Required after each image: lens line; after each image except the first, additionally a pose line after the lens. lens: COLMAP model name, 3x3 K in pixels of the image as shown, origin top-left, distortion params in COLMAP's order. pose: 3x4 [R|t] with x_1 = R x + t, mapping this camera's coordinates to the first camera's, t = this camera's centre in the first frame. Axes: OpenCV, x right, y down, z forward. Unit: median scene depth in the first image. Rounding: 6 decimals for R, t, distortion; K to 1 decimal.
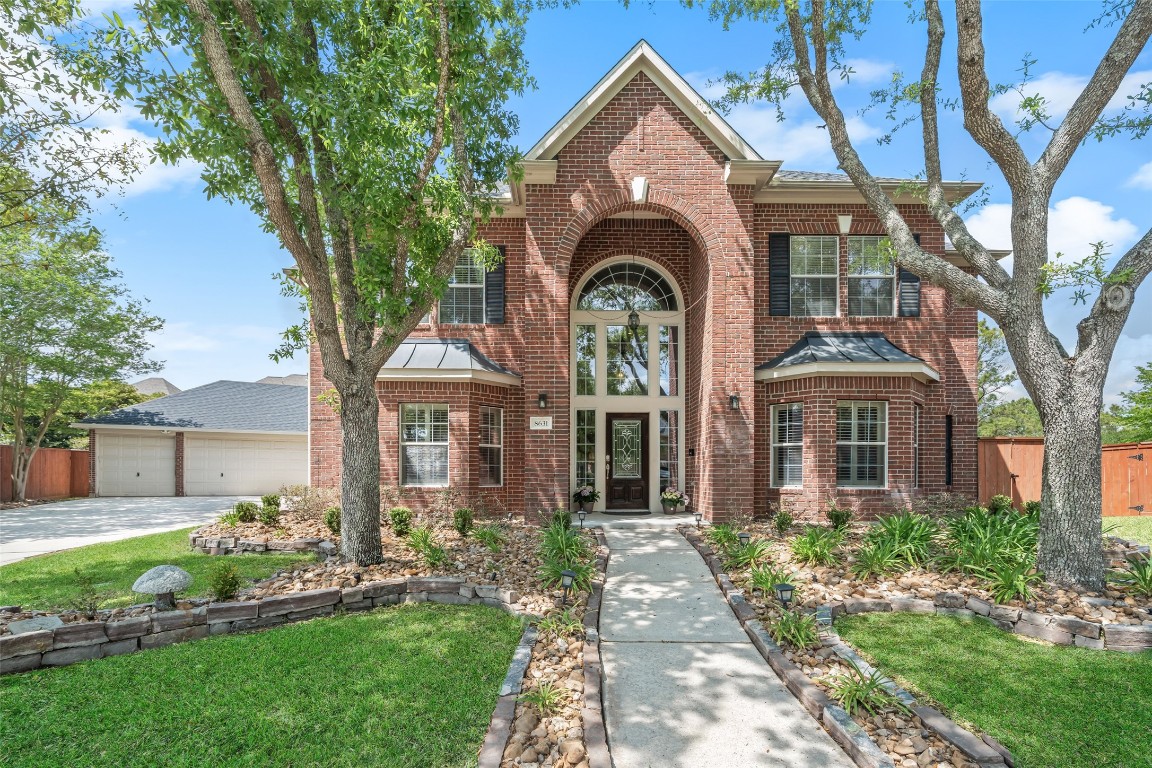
lens RADIAL K [[462.5, 0, 601.5], [0, 462.5, 437.7], [0, 0, 1]] dist [0.002854, 0.000086]
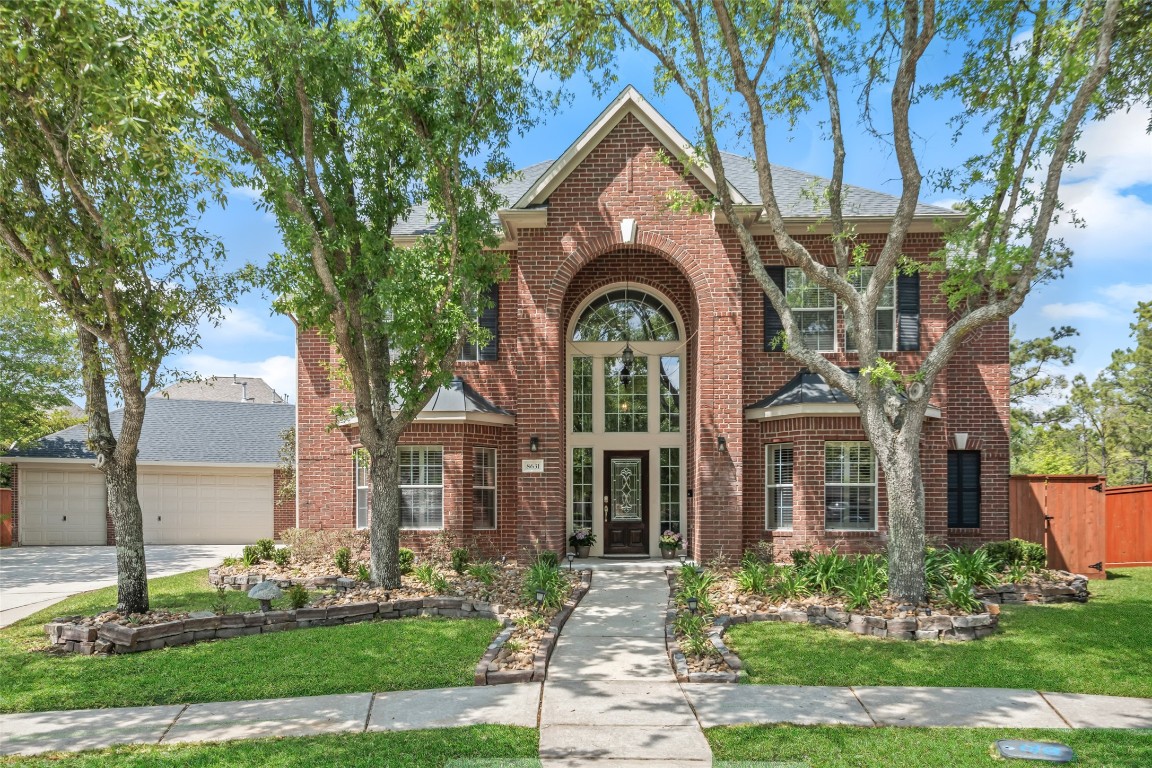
lens RADIAL K [[795.1, 0, 575.4], [0, 795.1, 382.6], [0, 0, 1]] dist [0.011423, 0.002409]
pose [[0.992493, -0.022845, -0.120148, 0.171529], [0.012417, 0.996145, -0.086837, -0.059375], [0.121669, 0.084693, 0.988951, -0.712719]]
